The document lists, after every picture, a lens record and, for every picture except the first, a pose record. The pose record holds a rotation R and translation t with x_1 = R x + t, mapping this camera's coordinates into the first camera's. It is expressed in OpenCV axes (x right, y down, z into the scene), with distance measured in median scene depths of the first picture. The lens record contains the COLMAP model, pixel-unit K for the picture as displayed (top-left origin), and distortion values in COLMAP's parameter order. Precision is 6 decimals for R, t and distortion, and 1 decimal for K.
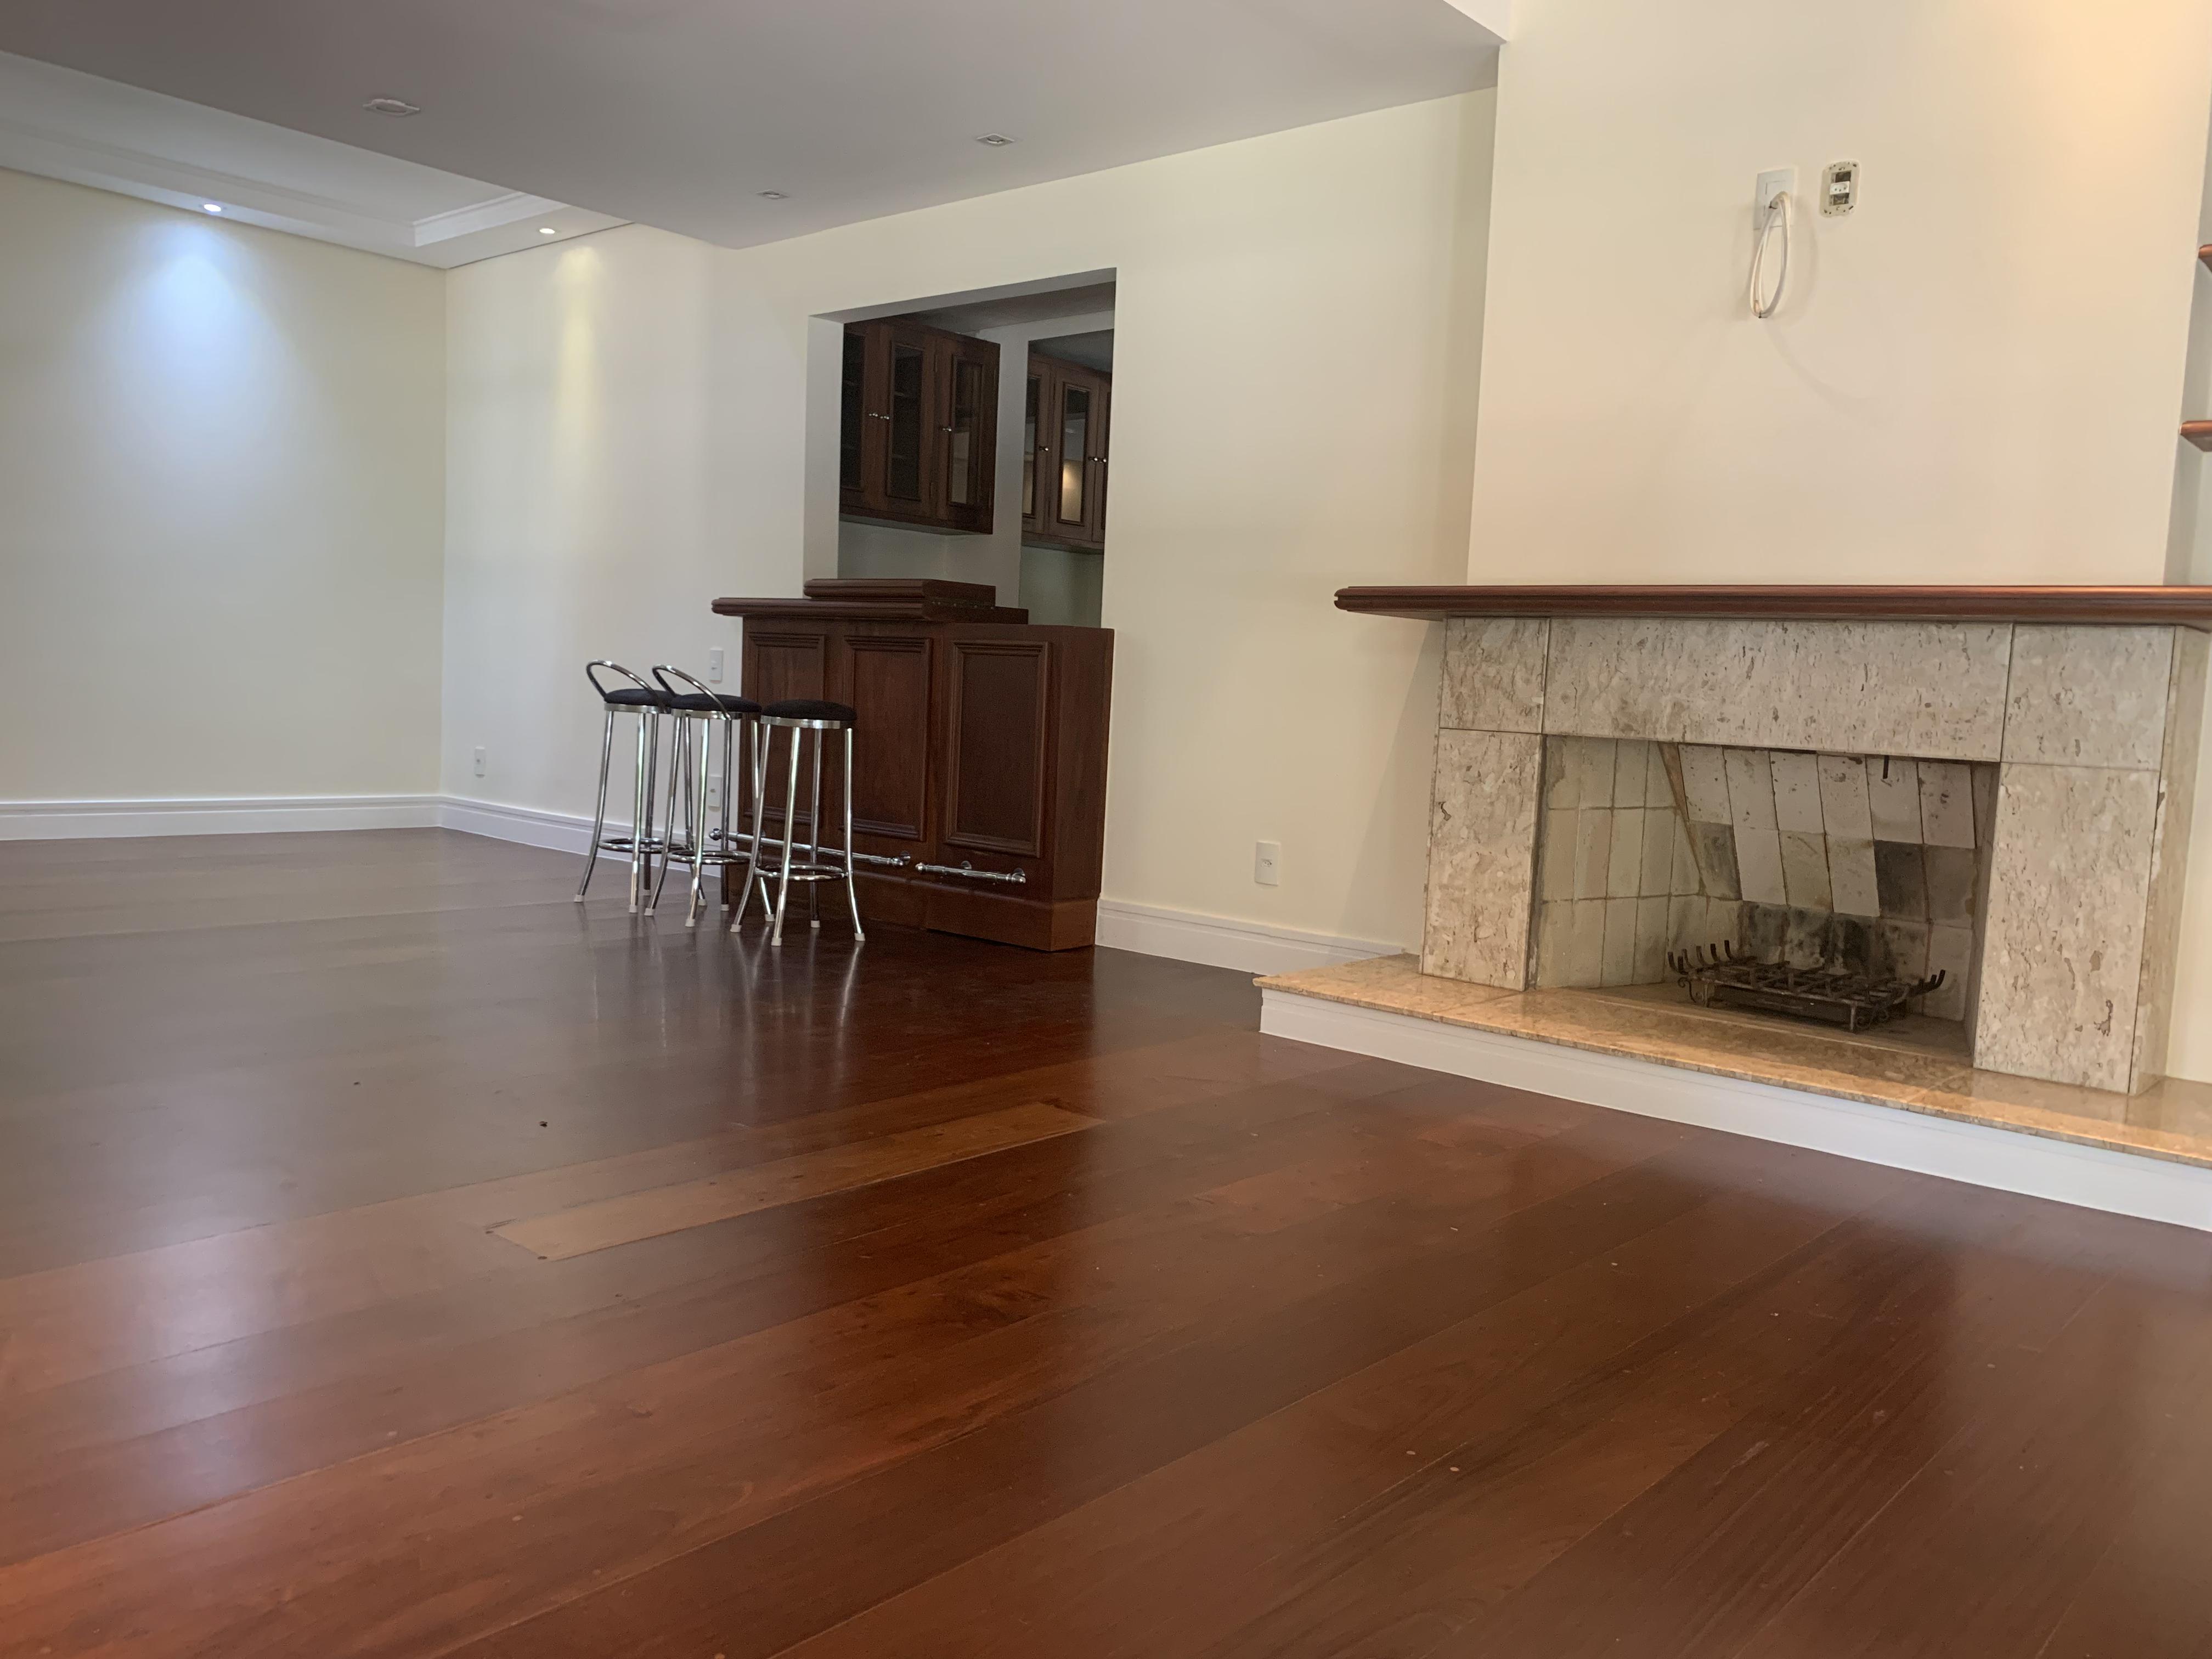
lens RADIAL K [[1707.8, 0, 1041.4], [0, 1707.8, 805.6], [0, 0, 1]] dist [0.141591, -0.214148]
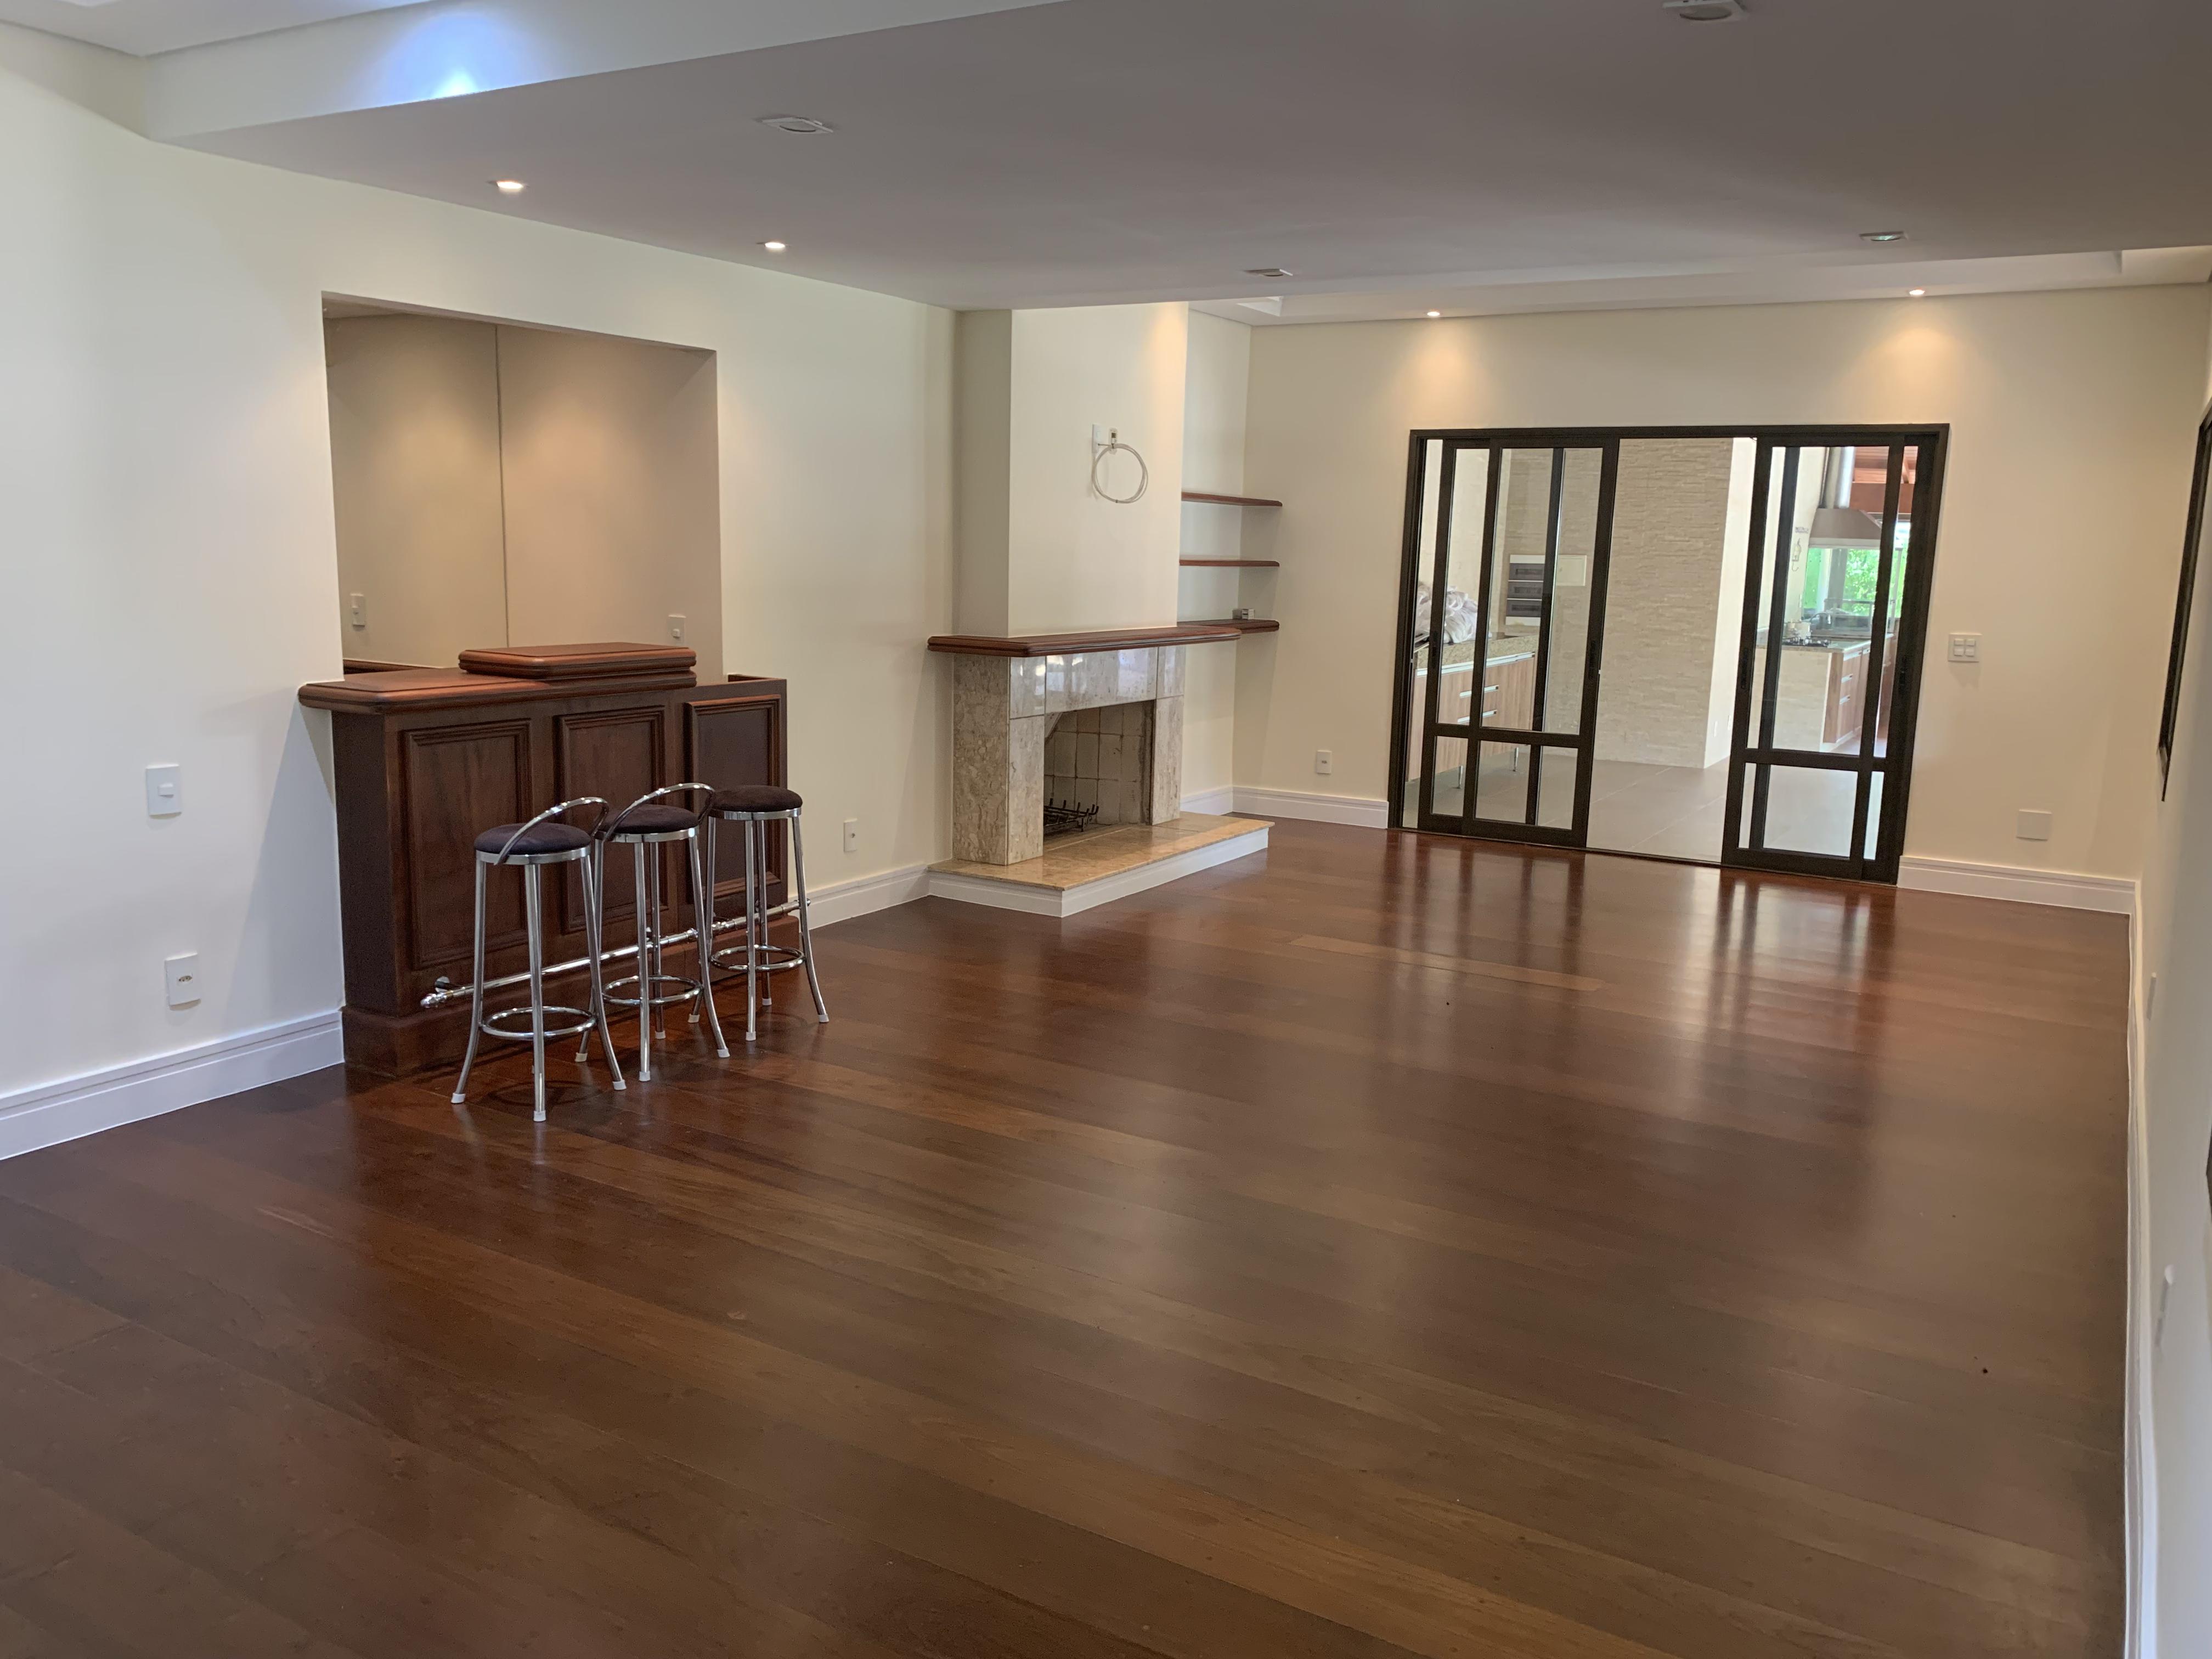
lens RADIAL K [[1696.7, 0, 1106.0], [0, 1696.7, 829.5], [0, 0, 1]] dist [0.213902, -0.510099]
pose [[-0.207131, -0.214927, 0.954412, -1.547180], [0.042996, 0.972627, 0.228360, -0.350076], [-0.977368, 0.088336, -0.192220, 1.374341]]
